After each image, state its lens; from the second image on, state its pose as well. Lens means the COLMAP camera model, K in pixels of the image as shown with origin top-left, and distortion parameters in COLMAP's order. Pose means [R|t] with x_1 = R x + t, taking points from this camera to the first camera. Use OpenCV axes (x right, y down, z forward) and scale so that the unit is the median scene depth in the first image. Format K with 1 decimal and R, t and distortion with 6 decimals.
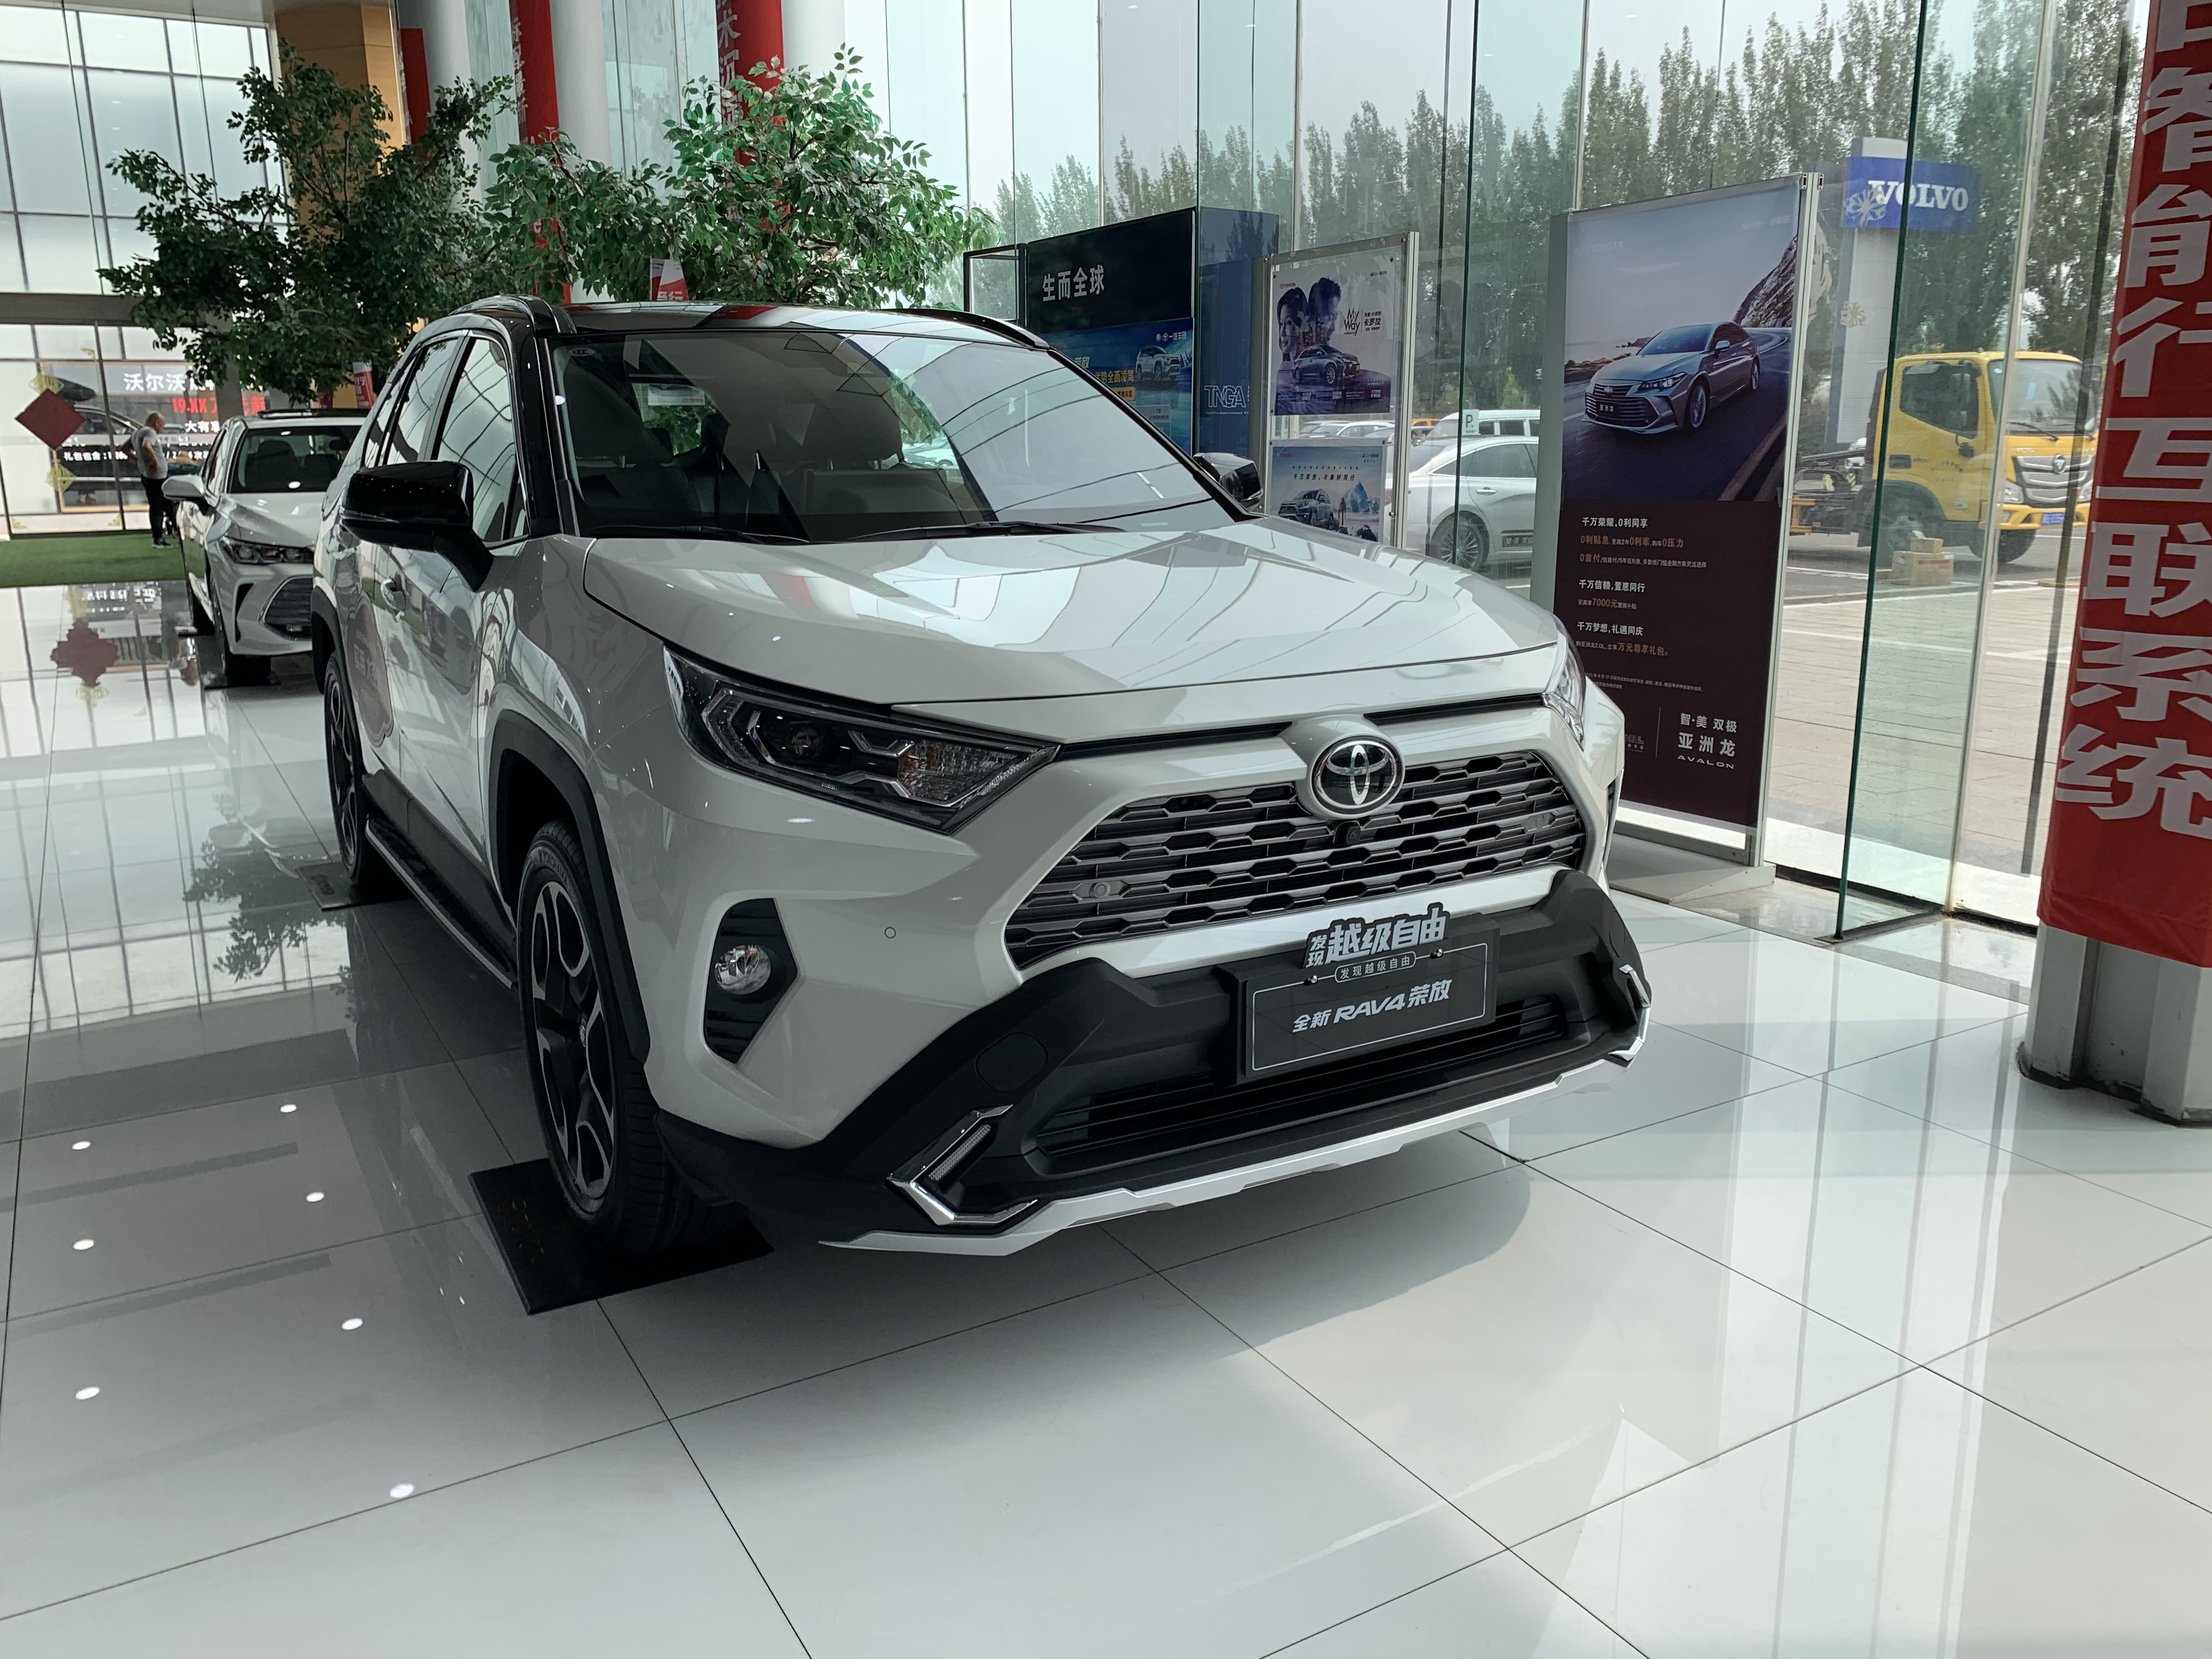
lens RADIAL K [[1652.0, 0, 1105.0], [0, 1652.0, 784.2], [0, 0, 1]] dist [0.006985, 0.003682]
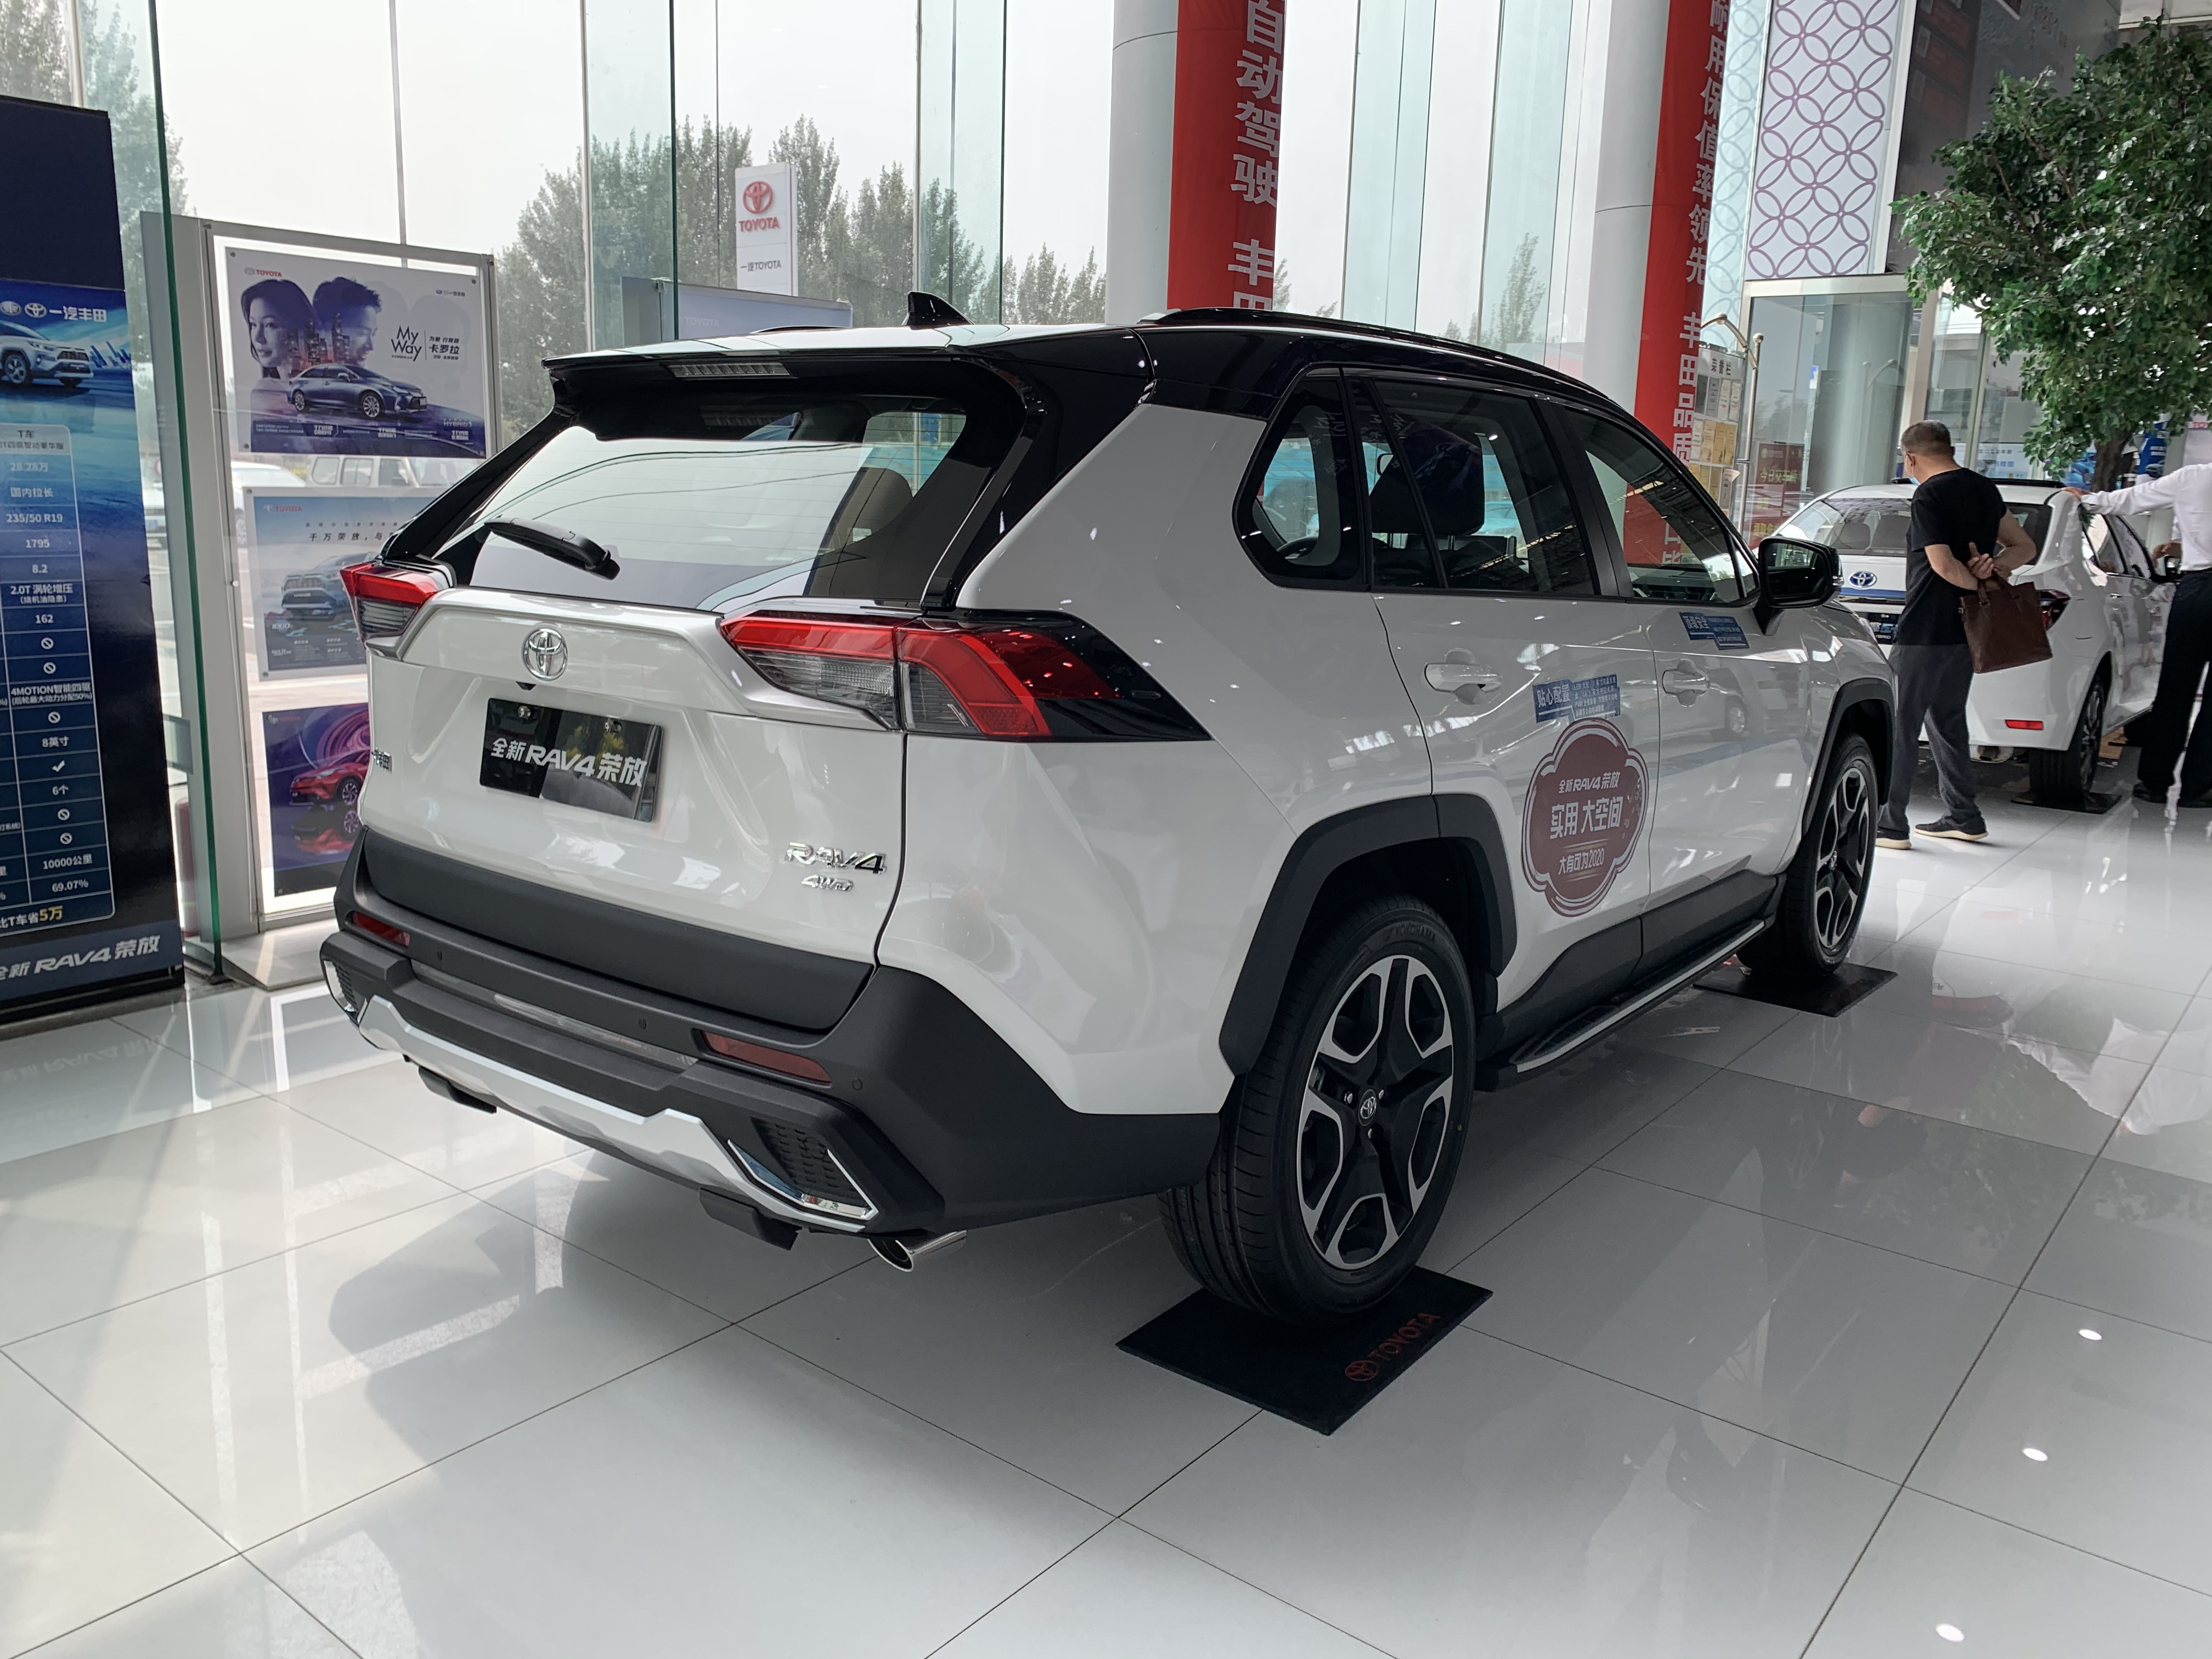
lens RADIAL K [[1652.0, 0, 1105.0], [0, 1652.0, 784.2], [0, 0, 1]] dist [0.006985, 0.003682]
pose [[-0.323630, -0.173286, 0.930180, -0.918108], [0.175039, 0.955153, 0.238838, -0.256480], [-0.929852, 0.240113, -0.278785, 1.184763]]
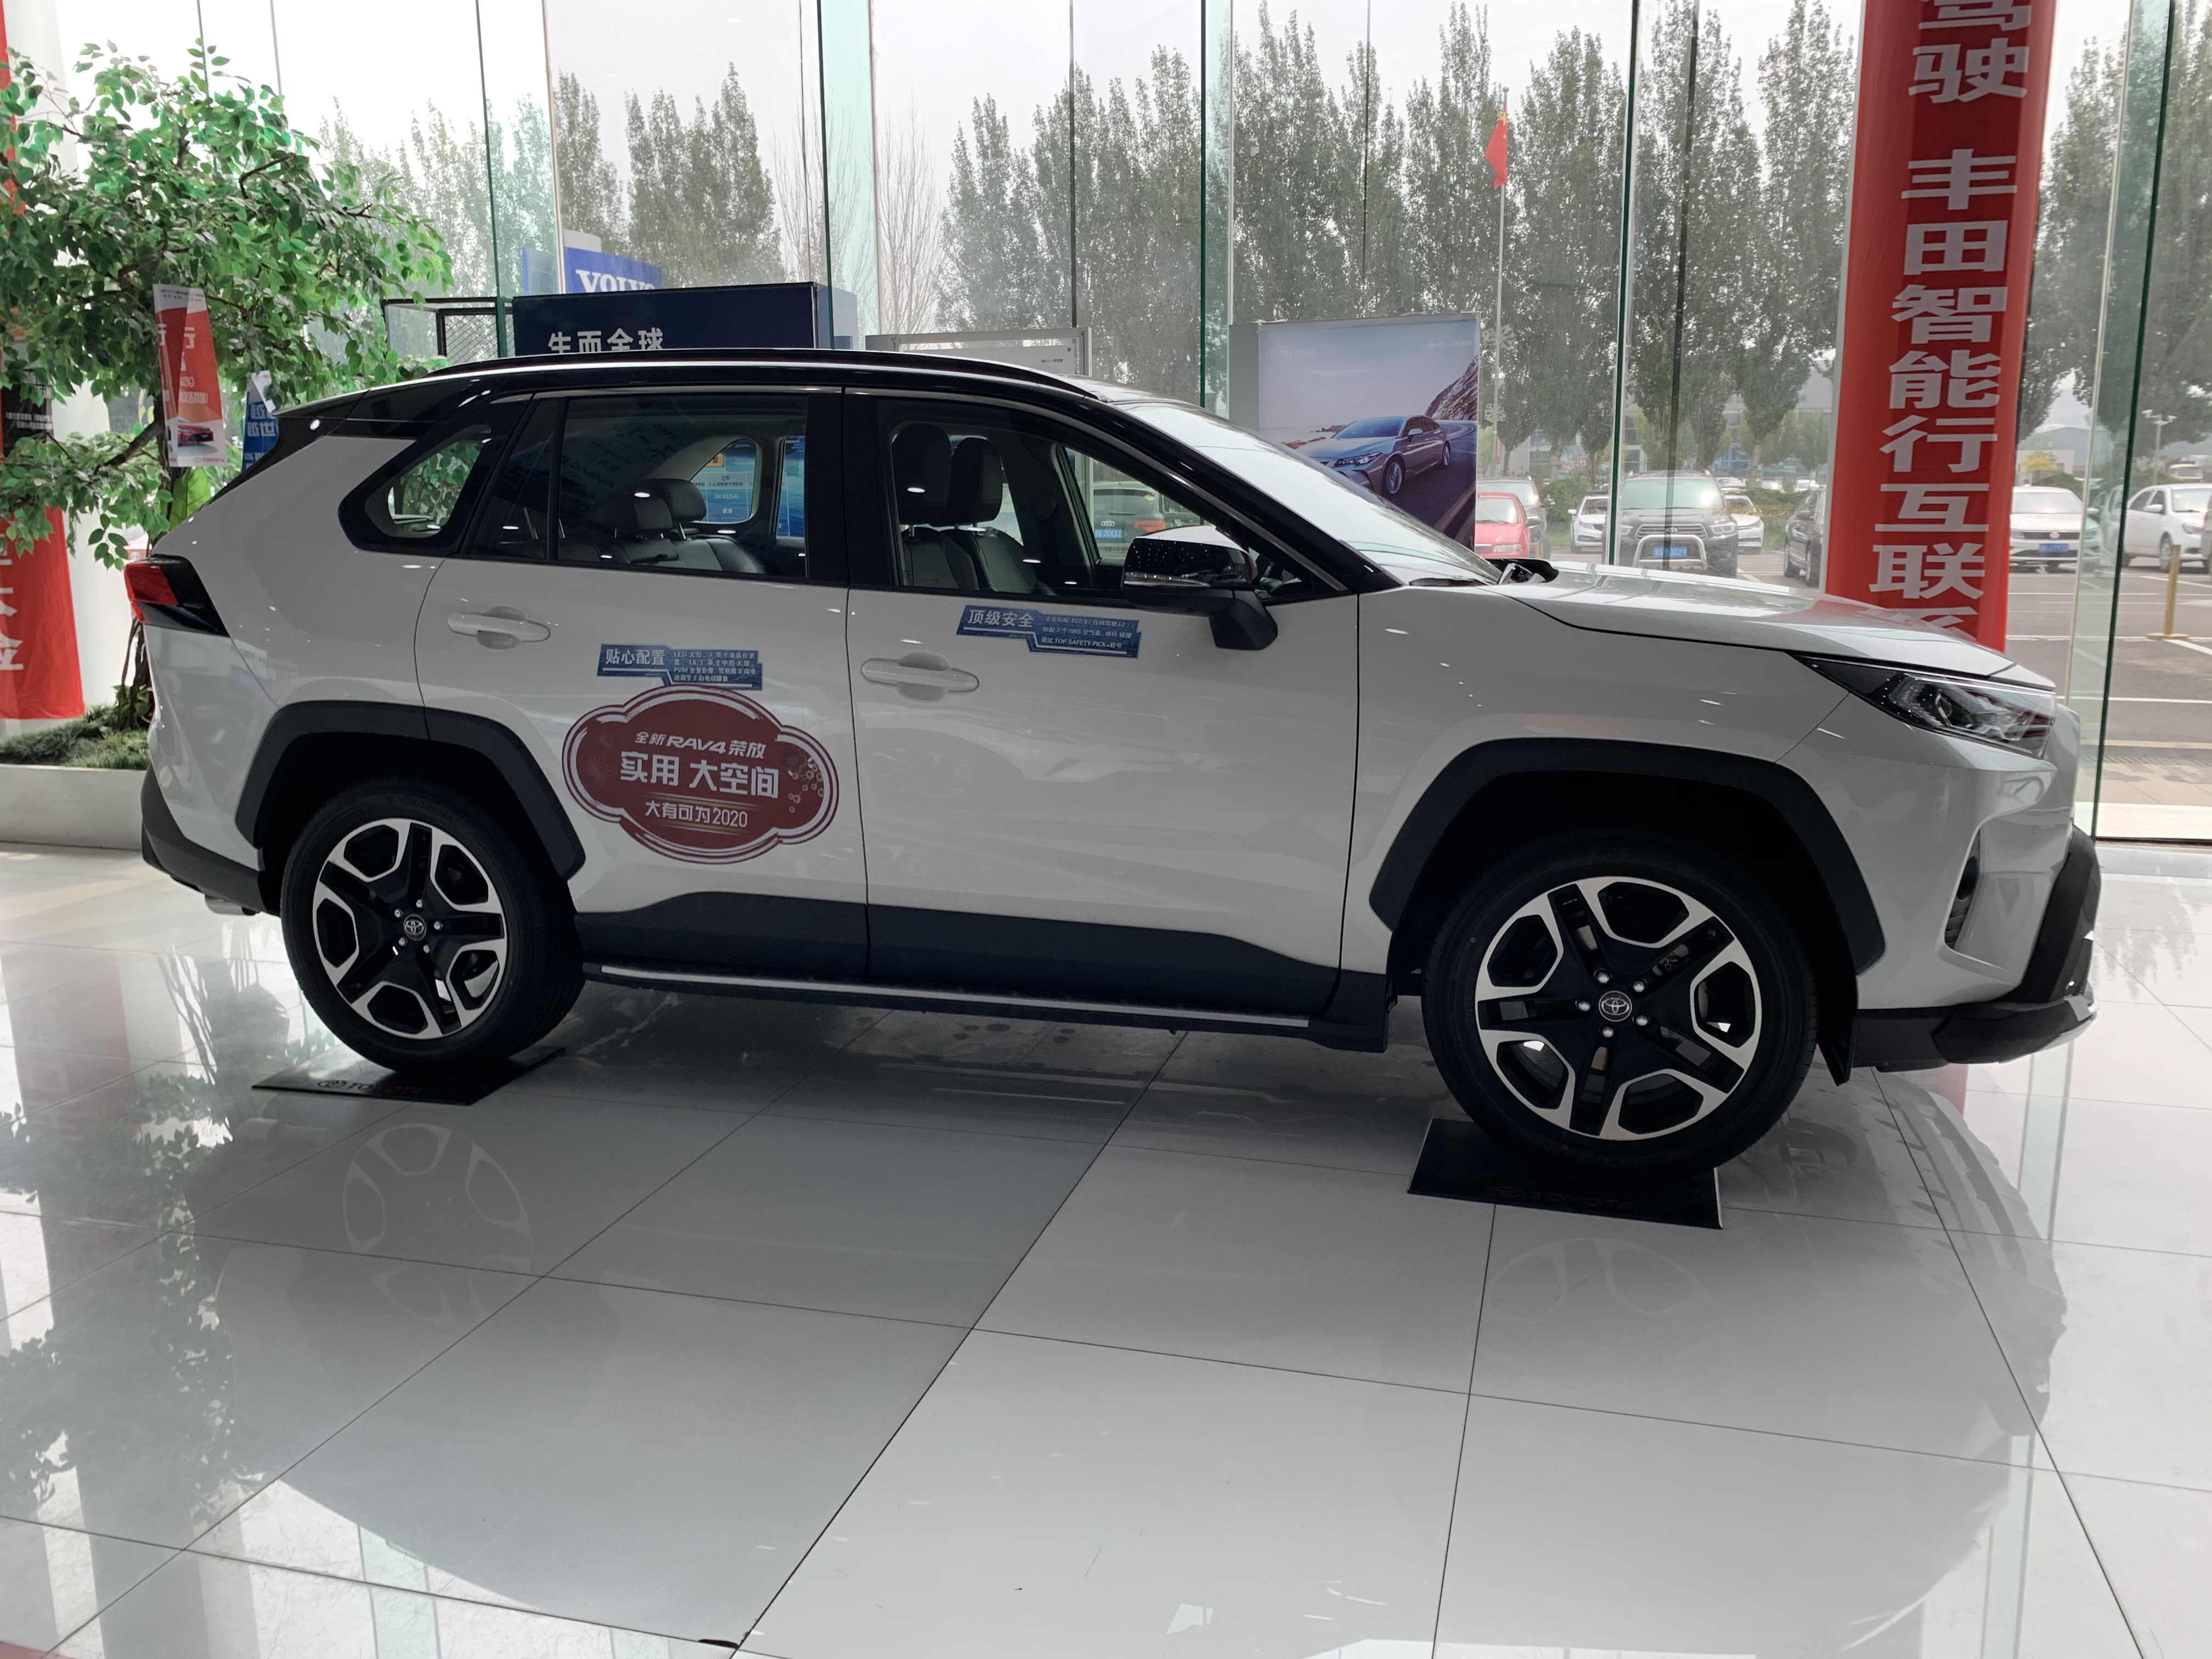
lens RADIAL K [[1645.3, 0, 1114.7], [0, 1645.3, 785.9], [0, 0, 1]] dist [0.044534, -0.080919]
pose [[0.724385, -0.121022, 0.678690, -0.735071], [0.149307, 0.988646, 0.016933, -0.039917], [-0.673033, 0.089067, 0.734230, 0.202636]]
